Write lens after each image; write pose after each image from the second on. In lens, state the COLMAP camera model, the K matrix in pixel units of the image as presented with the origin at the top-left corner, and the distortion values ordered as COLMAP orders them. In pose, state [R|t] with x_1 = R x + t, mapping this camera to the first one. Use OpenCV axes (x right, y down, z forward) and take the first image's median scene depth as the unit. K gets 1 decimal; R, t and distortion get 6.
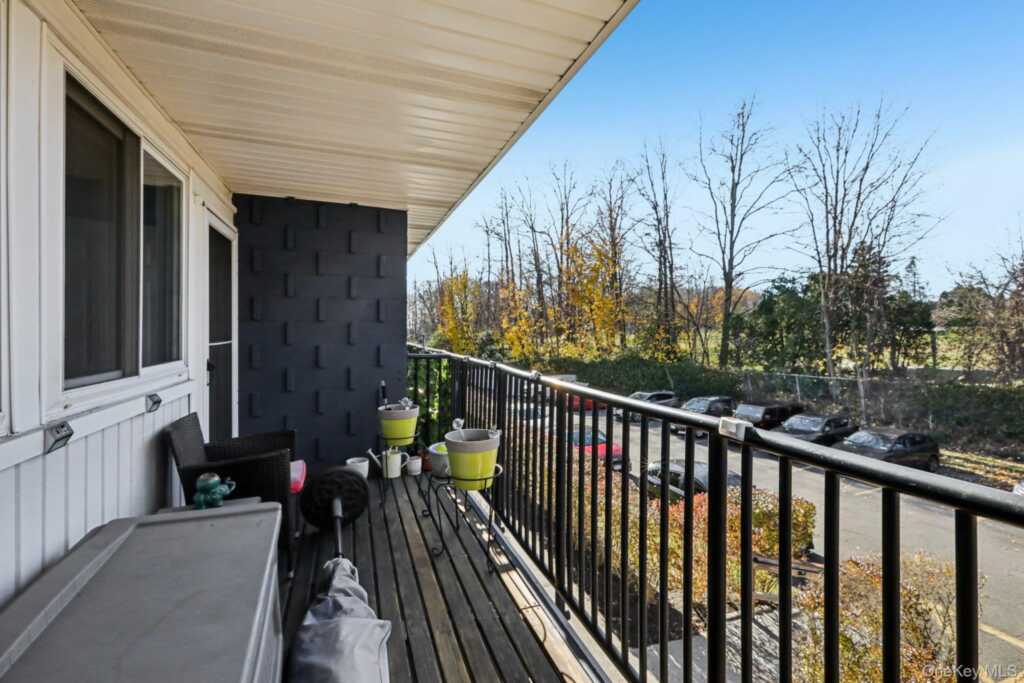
lens RADIAL K [[465.5, 0, 511.9], [0, 465.5, 336.1], [0, 0, 1]] dist [-0.002878, 0.002845]
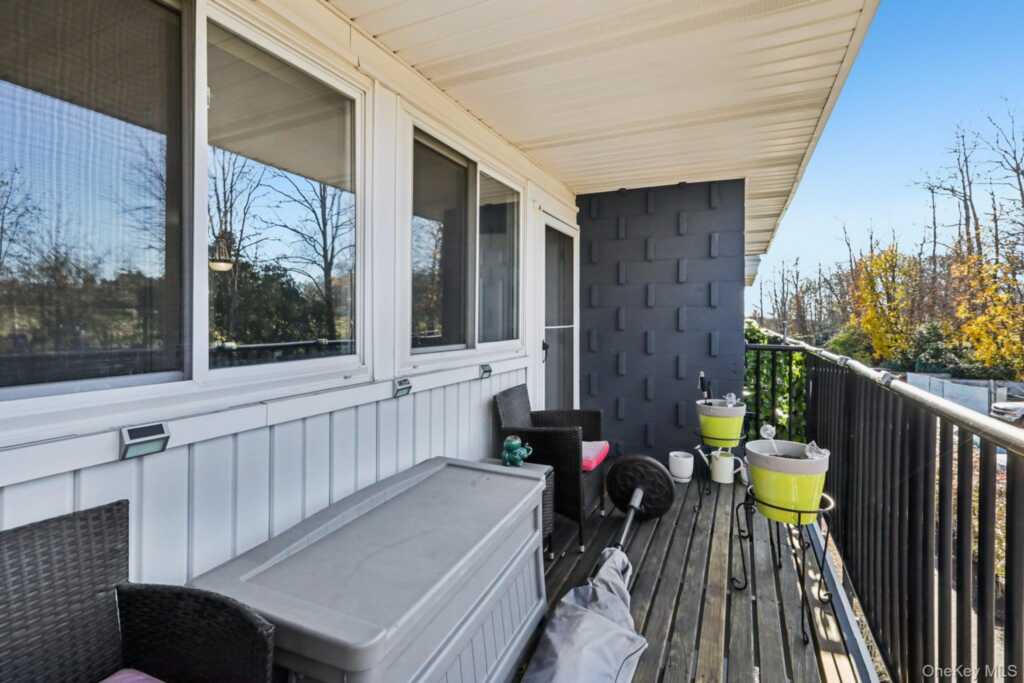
lens RADIAL K [[465.5, 0, 511.6], [0, 465.5, 320.5], [0, 0, 1]] dist [-0.002878, 0.002845]
pose [[0.703684, 0.002065, -0.710510, 0.131646], [-0.012210, 0.999883, -0.009186, 0.013357], [0.710408, 0.015139, 0.703627, 0.133232]]
